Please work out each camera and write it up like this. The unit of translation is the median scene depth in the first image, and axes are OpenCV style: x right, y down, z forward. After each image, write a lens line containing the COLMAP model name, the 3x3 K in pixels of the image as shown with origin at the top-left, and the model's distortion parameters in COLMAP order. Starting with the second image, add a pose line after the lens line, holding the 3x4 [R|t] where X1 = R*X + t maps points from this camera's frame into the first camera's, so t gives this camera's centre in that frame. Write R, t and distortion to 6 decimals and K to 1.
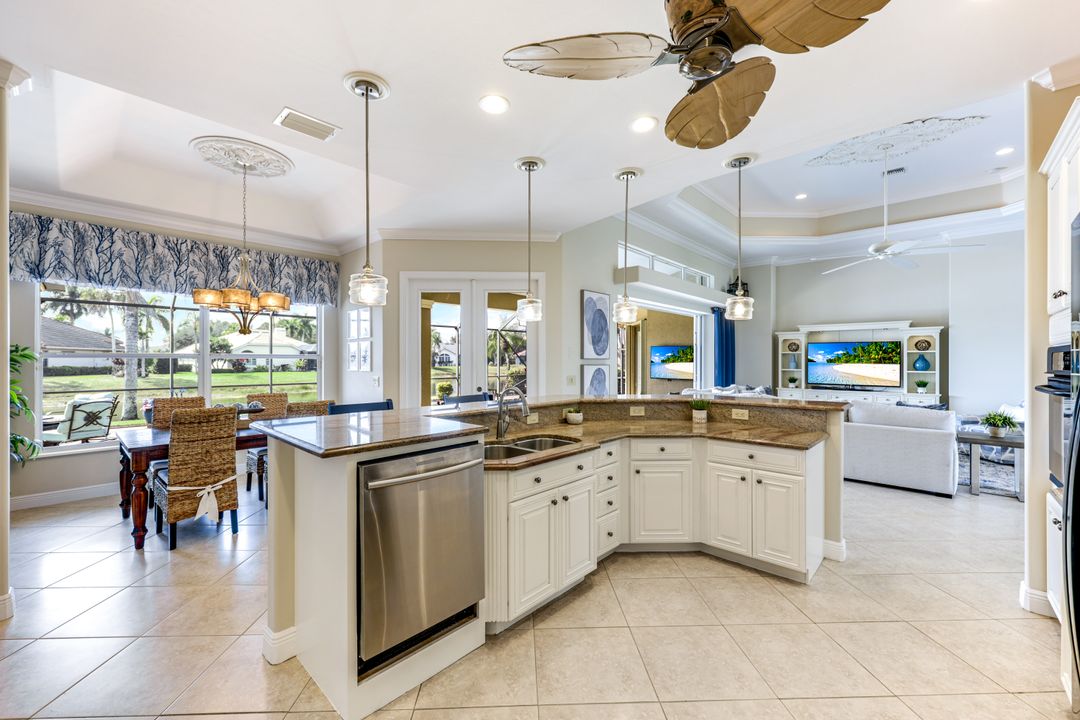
lens RADIAL K [[437.1, 0, 525.4], [0, 437.1, 361.9], [0, 0, 1]] dist [0.001013, 0.000276]
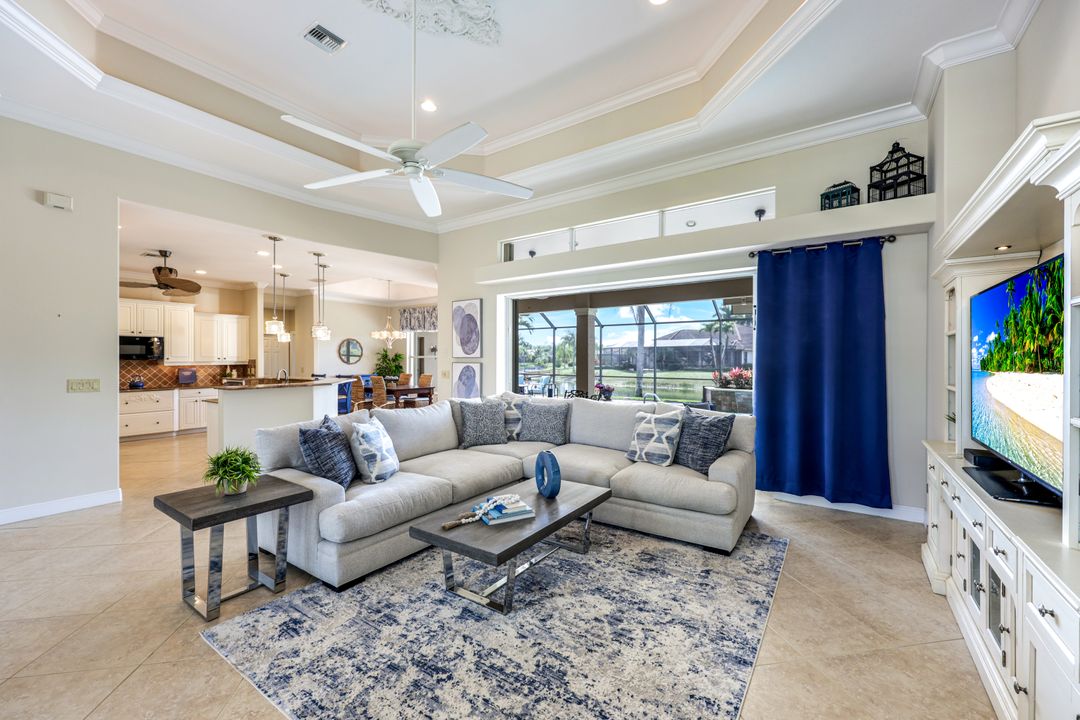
lens RADIAL K [[437.1, 0, 547.5], [0, 437.1, 355.7], [0, 0, 1]] dist [0.001013, 0.000276]
pose [[0.157230, -0.007296, -0.987535, 1.019118], [-0.003091, 0.999964, -0.007880, -0.001752], [0.987557, 0.004292, 0.157202, 0.787795]]
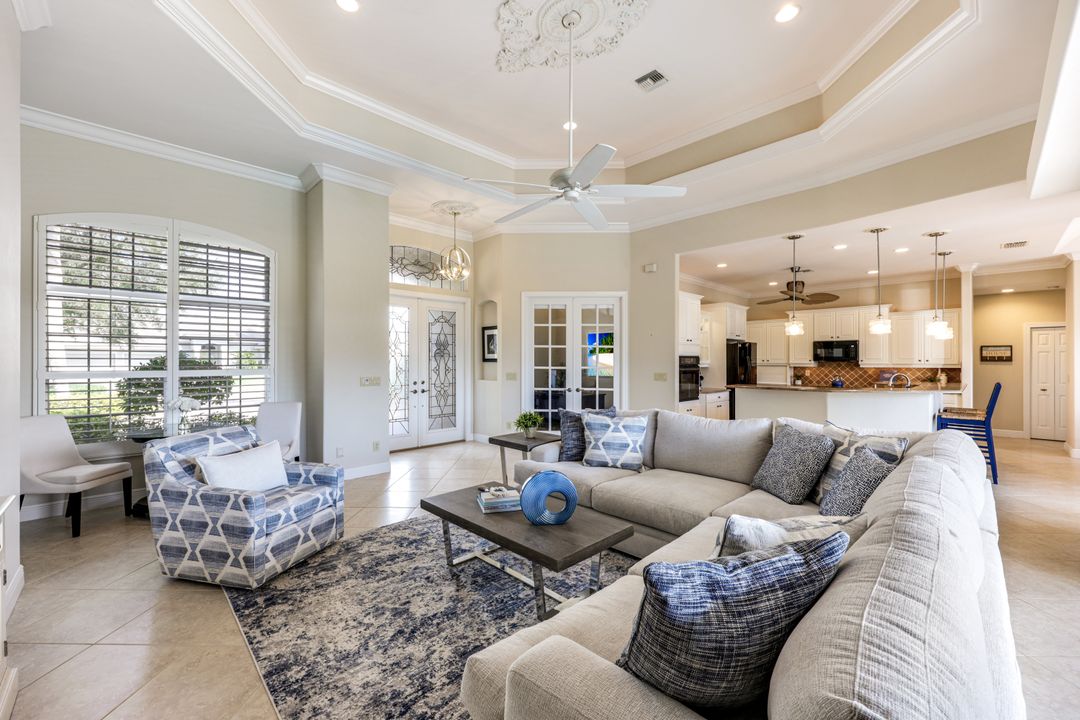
lens RADIAL K [[437.1, 0, 529.5], [0, 437.1, 360.6], [0, 0, 1]] dist [0.001013, 0.000276]
pose [[-0.998083, -0.001837, 0.061859, 0.605560], [-0.001467, 0.999981, 0.006029, -0.005054], [-0.061869, 0.005926, -0.998067, 1.197492]]
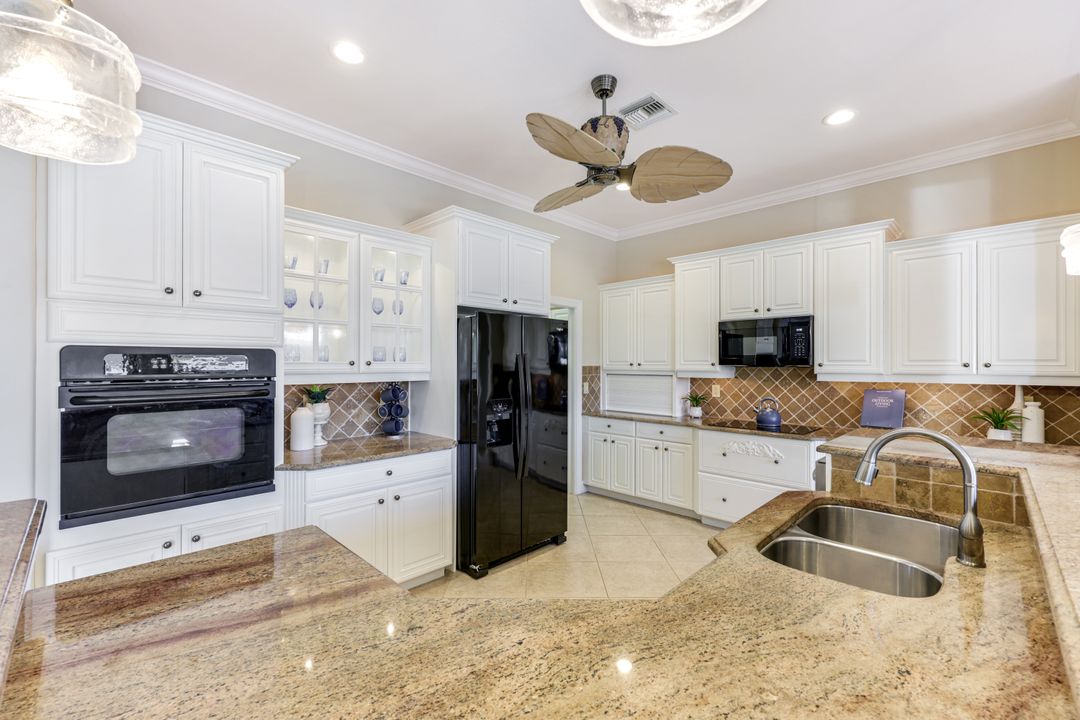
lens RADIAL K [[466.3, 0, 538.0], [0, 466.3, 359.1], [0, 0, 1]] dist [0.009688, -0.002796]
pose [[-0.999442, -0.003225, 0.033240, 0.116628], [-0.003322, 0.999990, -0.002858, -0.003419], [-0.033231, -0.002967, -0.999443, 0.541422]]
